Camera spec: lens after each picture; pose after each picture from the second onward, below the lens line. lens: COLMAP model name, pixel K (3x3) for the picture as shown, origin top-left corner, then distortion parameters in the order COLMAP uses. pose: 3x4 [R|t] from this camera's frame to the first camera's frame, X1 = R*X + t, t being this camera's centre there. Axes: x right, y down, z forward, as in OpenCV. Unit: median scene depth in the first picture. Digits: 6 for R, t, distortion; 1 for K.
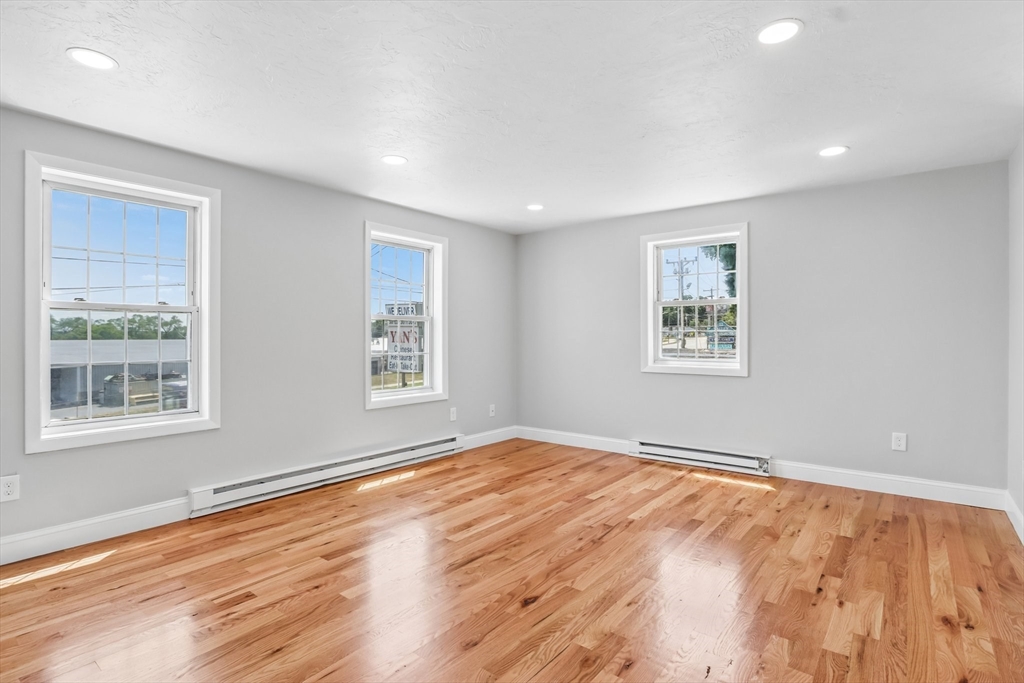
lens RADIAL K [[501.6, 0, 493.7], [0, 501.6, 330.8], [0, 0, 1]] dist [-0.019500, 0.000200]
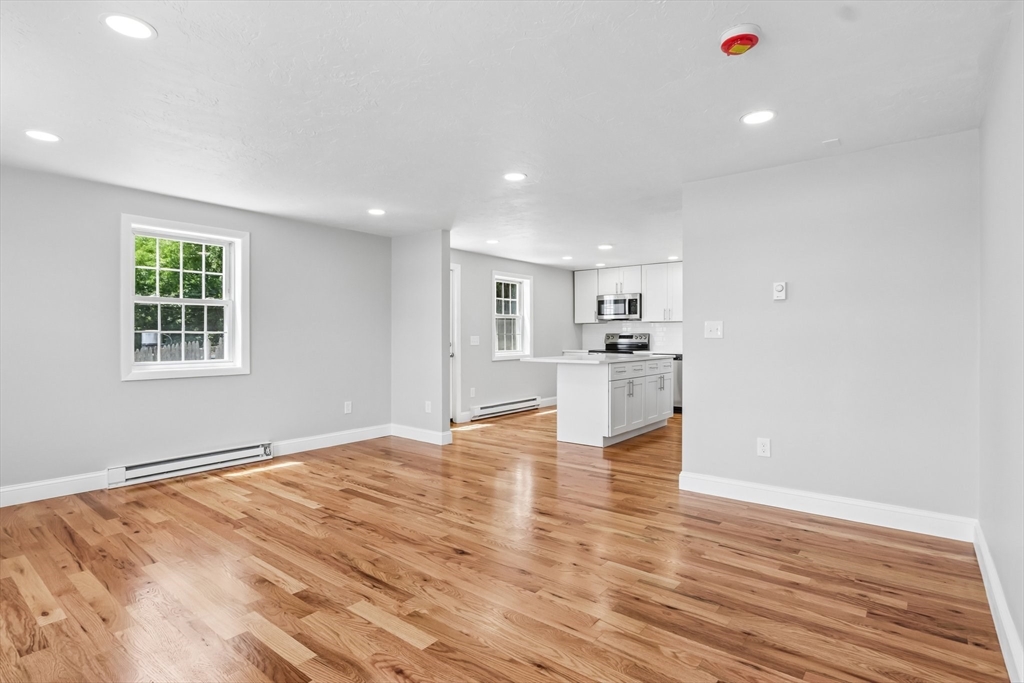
lens RADIAL K [[501.6, 0, 509.7], [0, 501.6, 336.7], [0, 0, 1]] dist [-0.019500, 0.000200]
pose [[0.009706, -0.000611, 0.999953, -0.732485], [-0.011454, 0.999934, 0.000722, 0.009093], [-0.999887, -0.011461, 0.009699, 0.558297]]
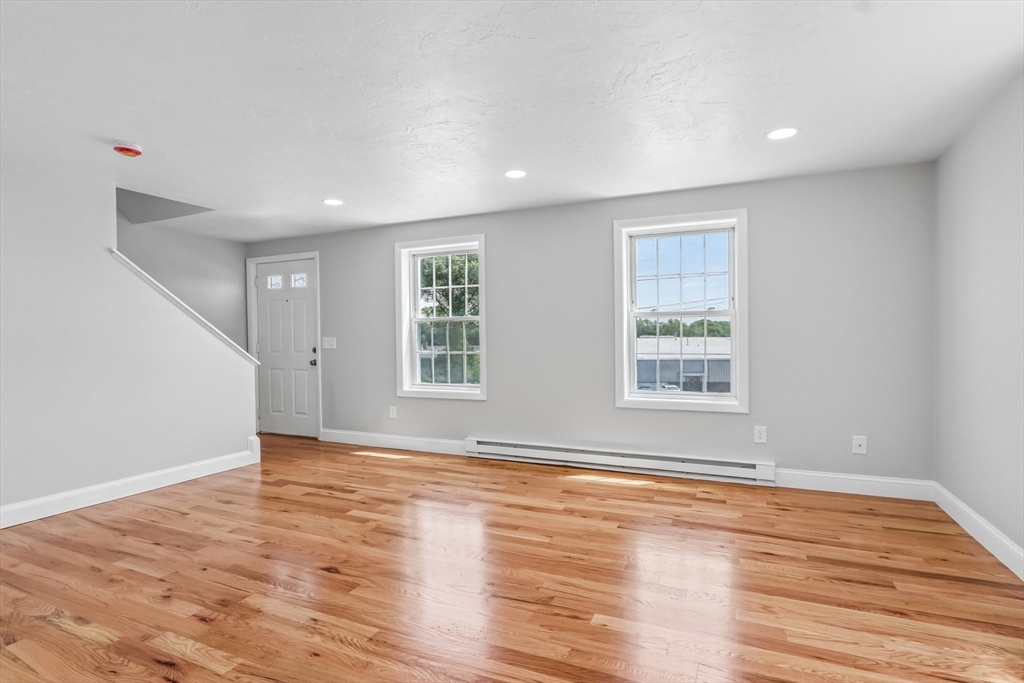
lens RADIAL K [[488.4, 0, 543.8], [0, 488.4, 344.9], [0, 0, 1]] dist [-0.018836, 0.000728]
pose [[0.306598, 0.010745, -0.951779, 0.790264], [0.019940, 0.999644, 0.017709, 0.020213], [0.951630, -0.024408, 0.306274, 0.722388]]
